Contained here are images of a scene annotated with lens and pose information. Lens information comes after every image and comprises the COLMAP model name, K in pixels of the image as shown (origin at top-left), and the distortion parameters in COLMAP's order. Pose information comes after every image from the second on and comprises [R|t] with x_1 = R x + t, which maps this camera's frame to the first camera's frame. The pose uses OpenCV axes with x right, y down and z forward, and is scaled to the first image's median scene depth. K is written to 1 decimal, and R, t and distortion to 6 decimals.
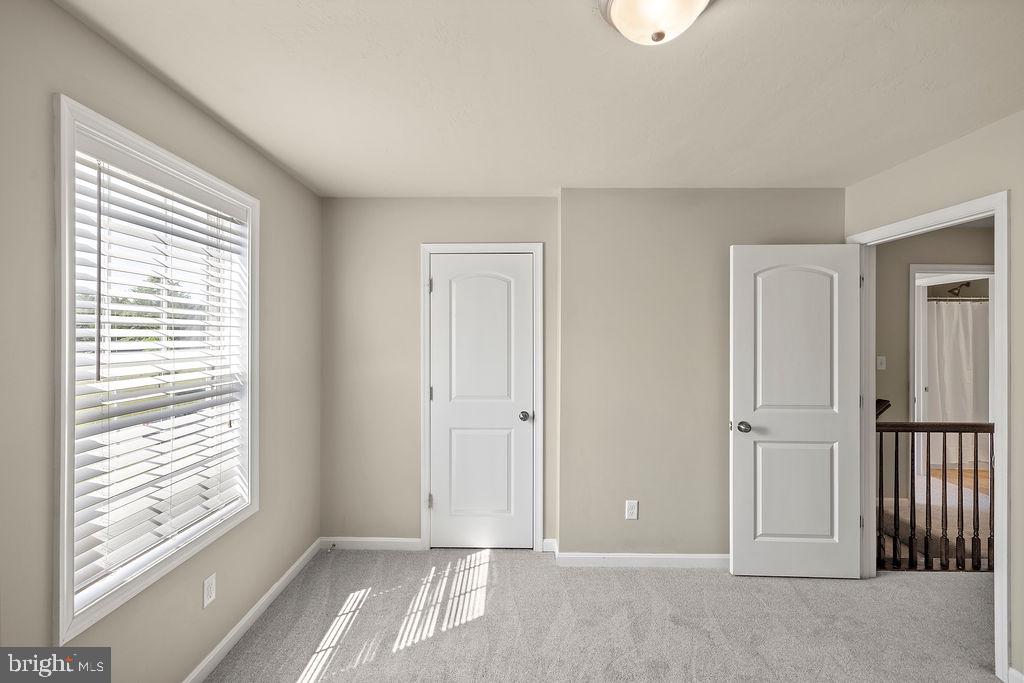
lens RADIAL K [[434.8, 0, 509.1], [0, 434.8, 339.0], [0, 0, 1]] dist [-0.000951, 0.001414]
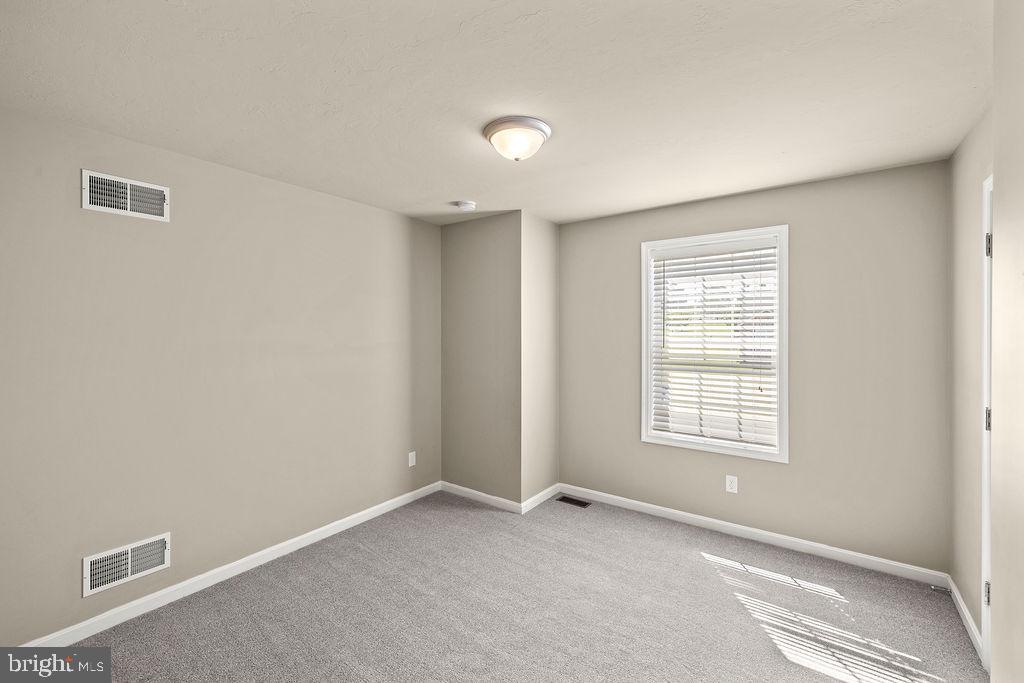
lens RADIAL K [[434.8, 0, 509.1], [0, 434.8, 335.3], [0, 0, 1]] dist [-0.000951, 0.001414]
pose [[-0.586384, 0.005999, -0.810011, 1.002731], [-0.004485, 0.999933, 0.010652, 0.002577], [0.810021, 0.009879, -0.586318, 1.131478]]
